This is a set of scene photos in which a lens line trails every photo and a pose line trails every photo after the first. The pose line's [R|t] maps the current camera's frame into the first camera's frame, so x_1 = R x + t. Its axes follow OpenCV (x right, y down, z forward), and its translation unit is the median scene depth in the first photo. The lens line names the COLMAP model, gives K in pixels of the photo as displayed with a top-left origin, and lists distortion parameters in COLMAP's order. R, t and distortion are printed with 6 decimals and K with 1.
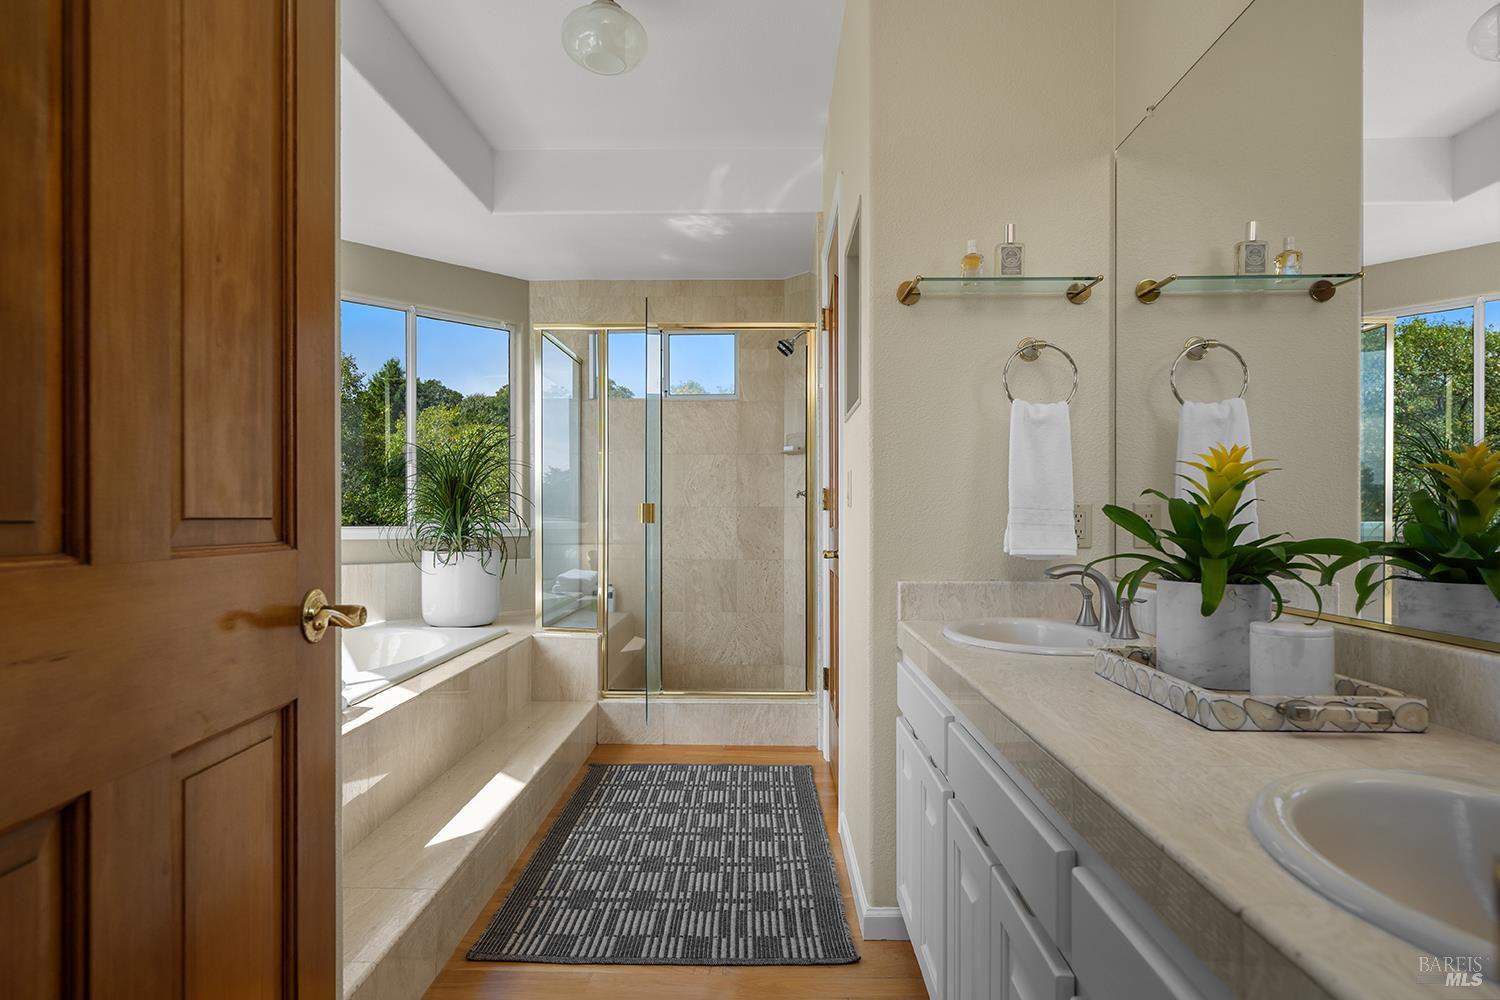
lens RADIAL K [[816.8, 0, 748.5], [0, 816.8, 507.3], [0, 0, 1]] dist [-0.000016, 0.000047]
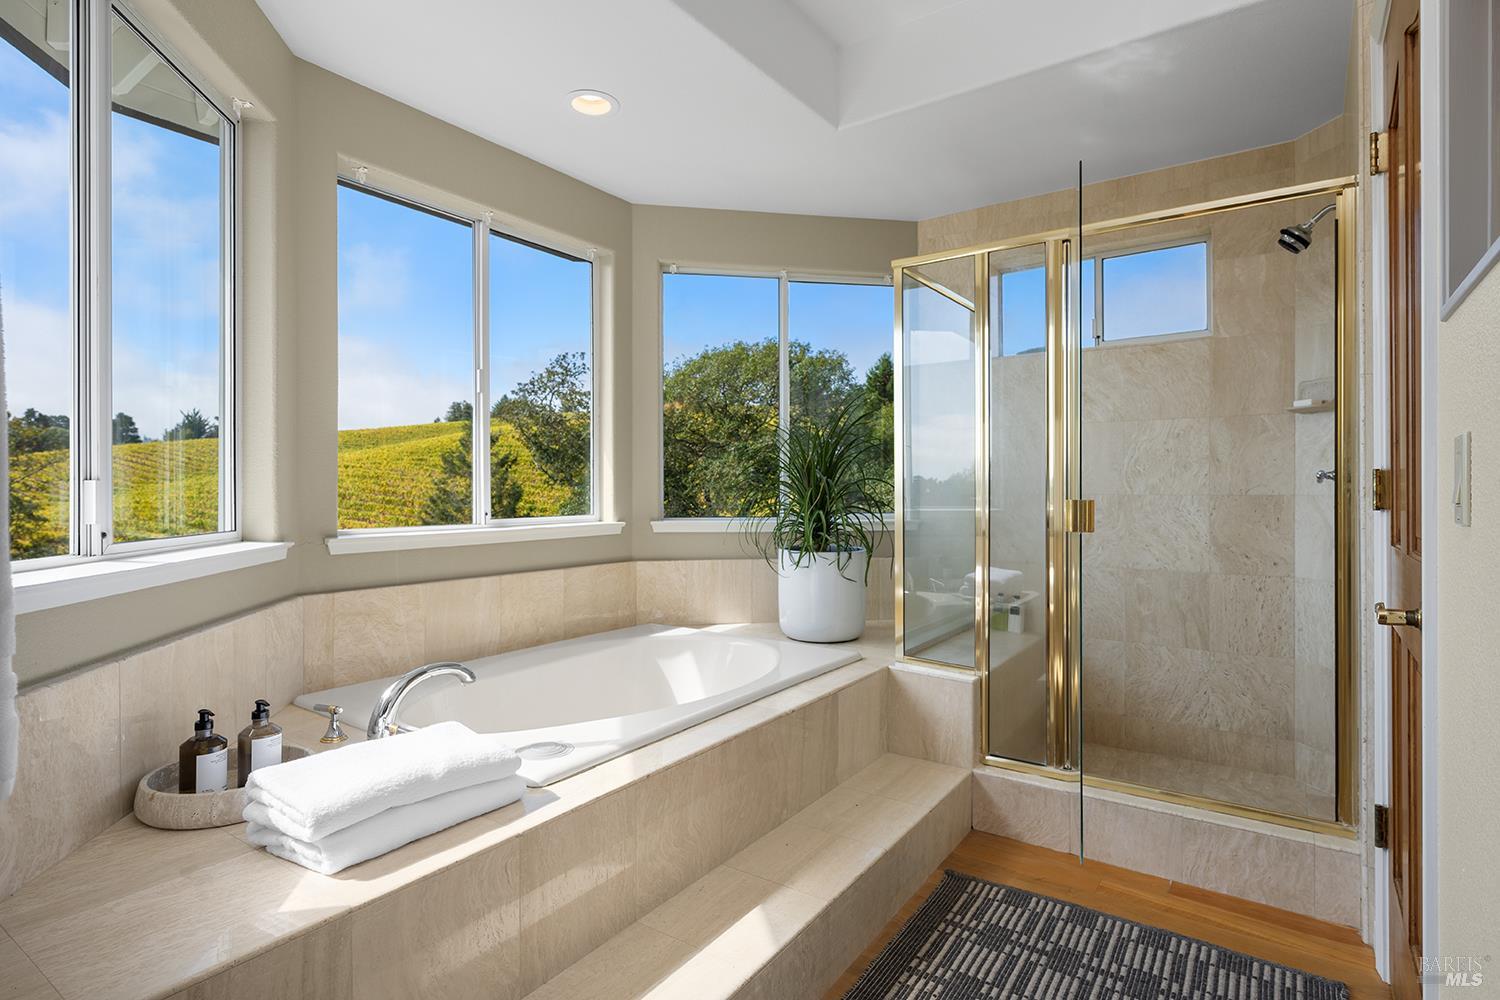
lens RADIAL K [[766.1, 0, 751.4], [0, 766.1, 491.6], [0, 0, 1]] dist [-0.001868, 0.000064]
pose [[0.831570, -0.001918, -0.555417, 0.028419], [0.007669, 0.999938, 0.008028, -0.014513], [0.555367, -0.010935, 0.831533, 0.334242]]
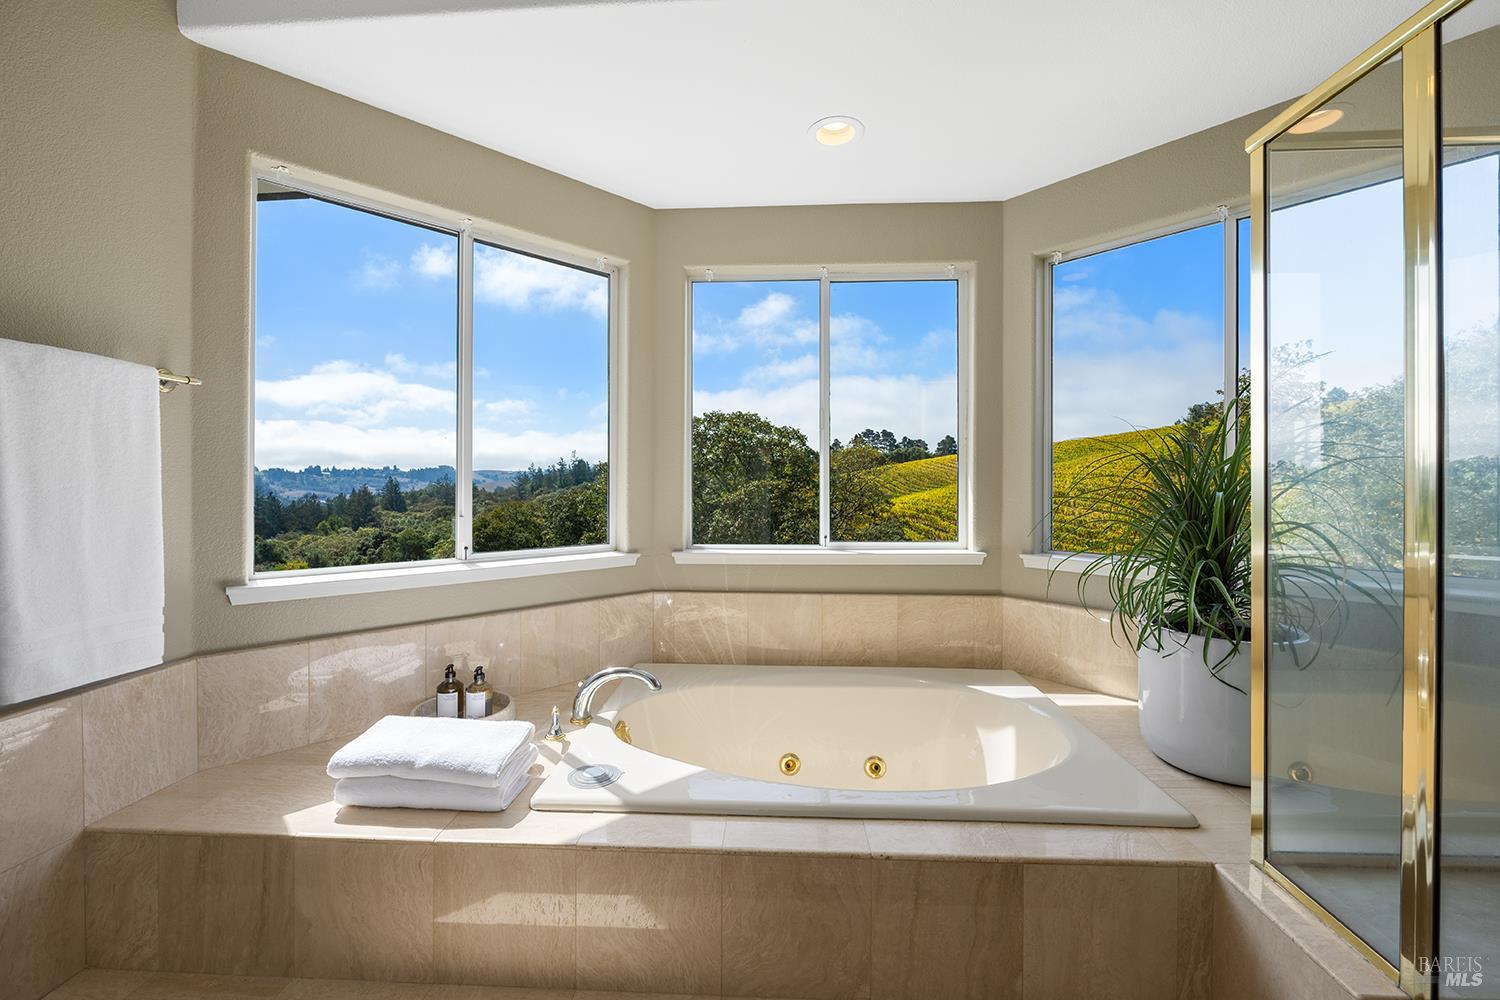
lens RADIAL K [[600.3, 0, 752.4], [0, 600.3, 487.8], [0, 0, 1]] dist [-0.003911, -0.000603]
pose [[-0.034037, 0.003861, -0.999413, 0.061156], [0.007980, 0.999962, 0.003592, -0.047277], [0.999389, -0.007853, -0.034067, 0.769435]]
